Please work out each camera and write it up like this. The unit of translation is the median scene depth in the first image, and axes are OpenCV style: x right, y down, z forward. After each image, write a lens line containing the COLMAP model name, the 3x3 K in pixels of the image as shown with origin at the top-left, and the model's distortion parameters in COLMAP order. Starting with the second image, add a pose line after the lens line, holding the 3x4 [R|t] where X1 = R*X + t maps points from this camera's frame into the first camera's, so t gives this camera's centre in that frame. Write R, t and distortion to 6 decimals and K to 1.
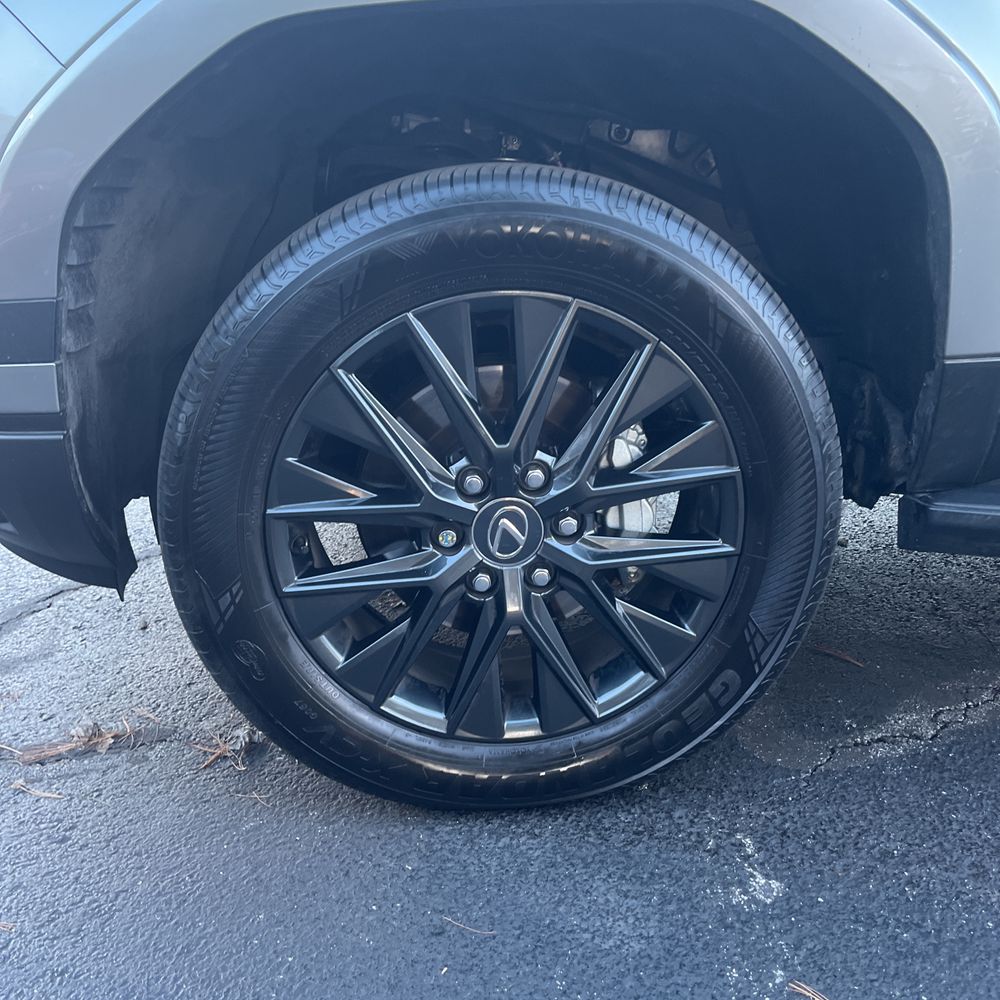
lens RADIAL K [[1038.6, 0, 485.2], [0, 1038.6, 499.1], [0, 0, 1]] dist [0.079664, -0.098728]
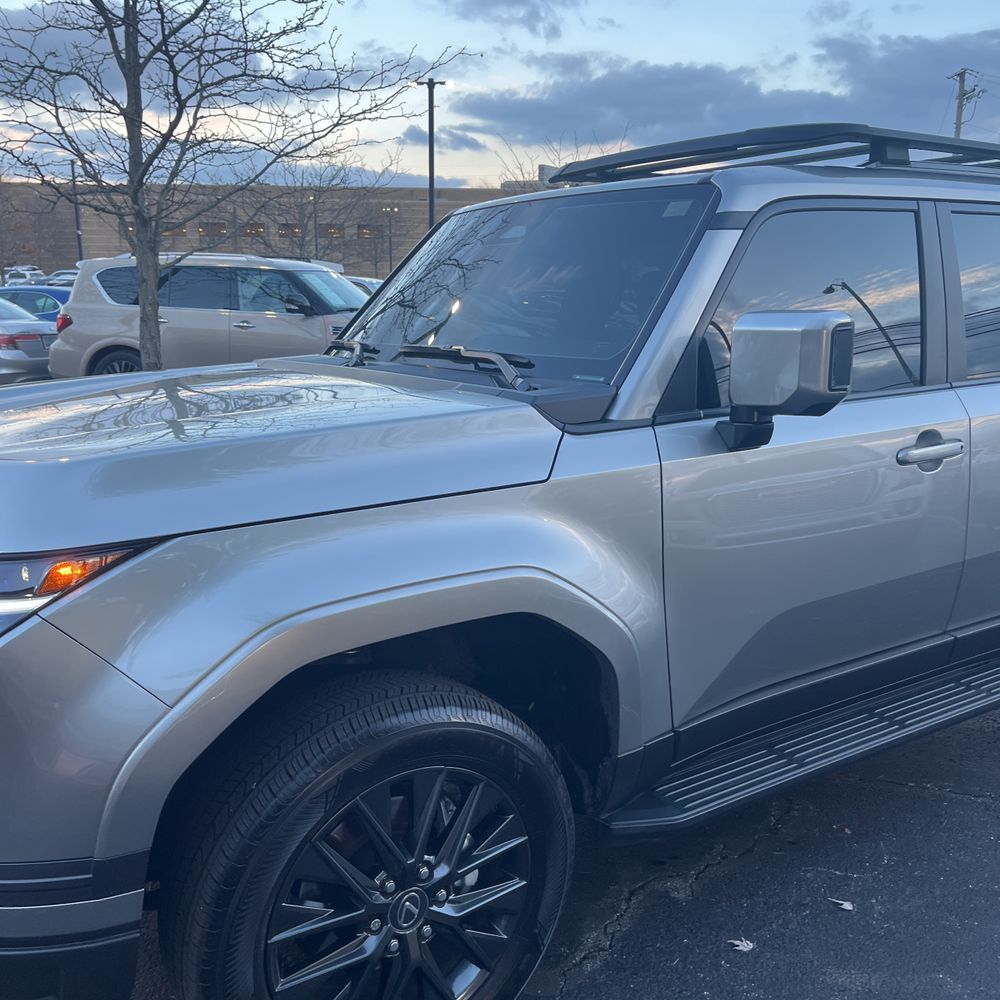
lens RADIAL K [[998.2, 0, 500.0], [0, 998.2, 500.0], [0, 0, 1]] dist [0.028237, -0.021152]
pose [[0.864637, -0.063533, 0.498364, -0.583119], [0.124597, 0.988098, -0.090205, -0.432422], [-0.486701, 0.140090, 0.862263, -0.483648]]
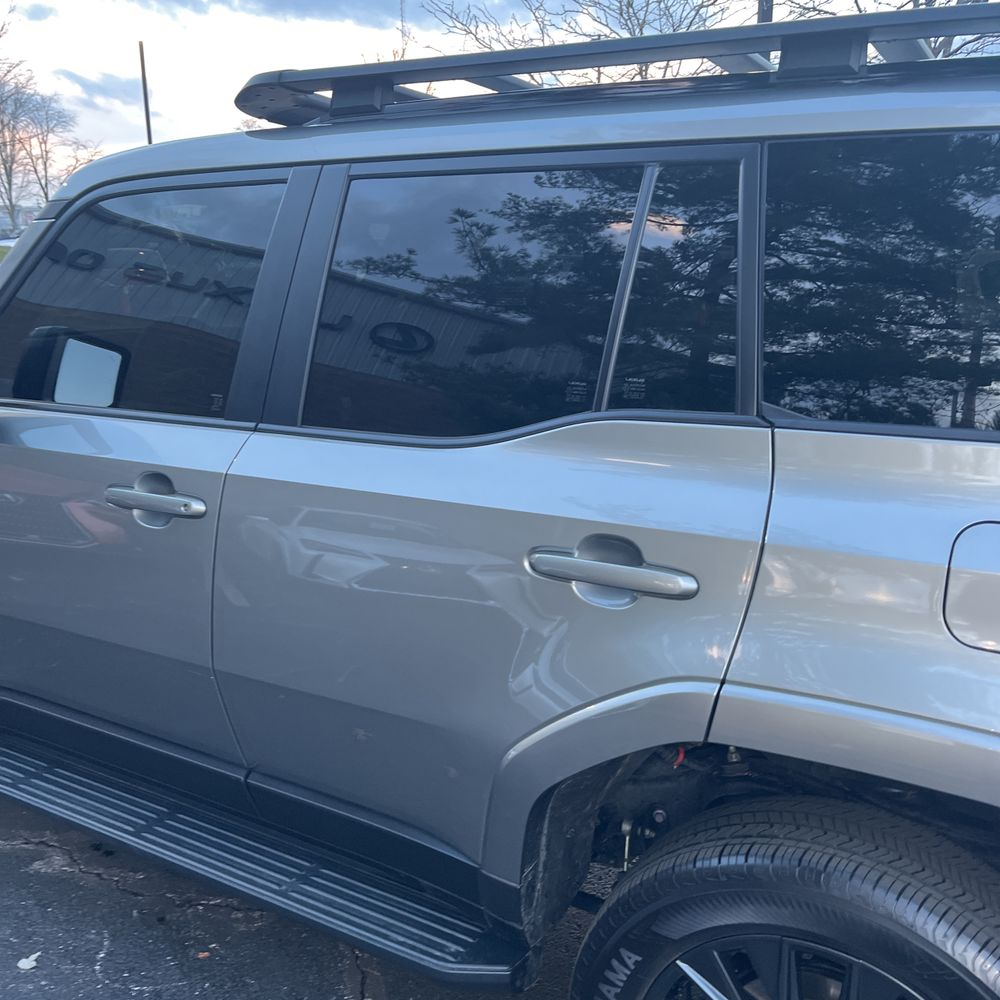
lens RADIAL K [[1008.7, 0, 500.0], [0, 1008.7, 500.0], [0, 0, 1]] dist [0.064101, -0.080547]
pose [[0.833688, 0.172854, -0.524487, 2.620022], [-0.221064, 0.974794, -0.030128, -0.687358], [0.506059, 0.141062, 0.850886, -0.225120]]
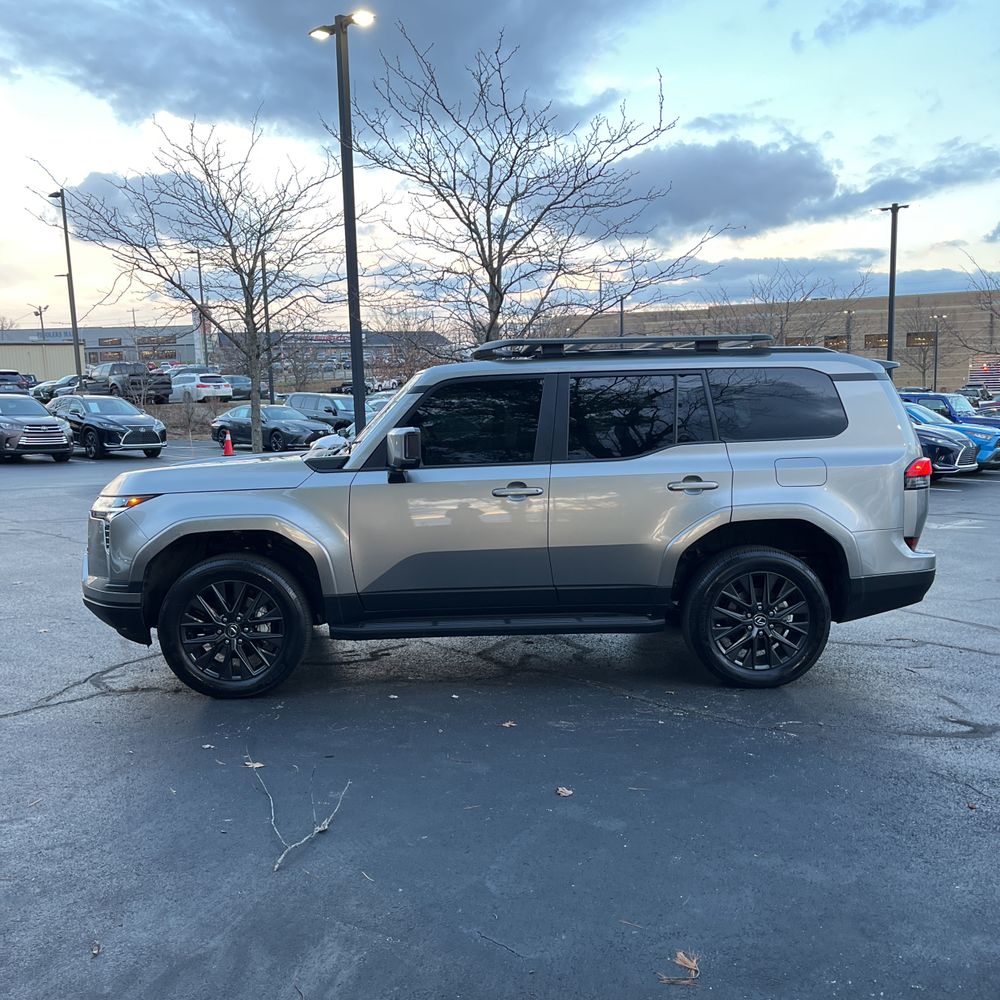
lens RADIAL K [[1008.7, 0, 500.0], [0, 1008.7, 500.0], [0, 0, 1]] dist [0.064101, -0.080547]
pose [[0.999772, 0.020792, -0.004950, 1.226409], [-0.021373, 0.973752, -0.226608, 0.463690], [0.000109, 0.226662, 0.973973, -3.551402]]
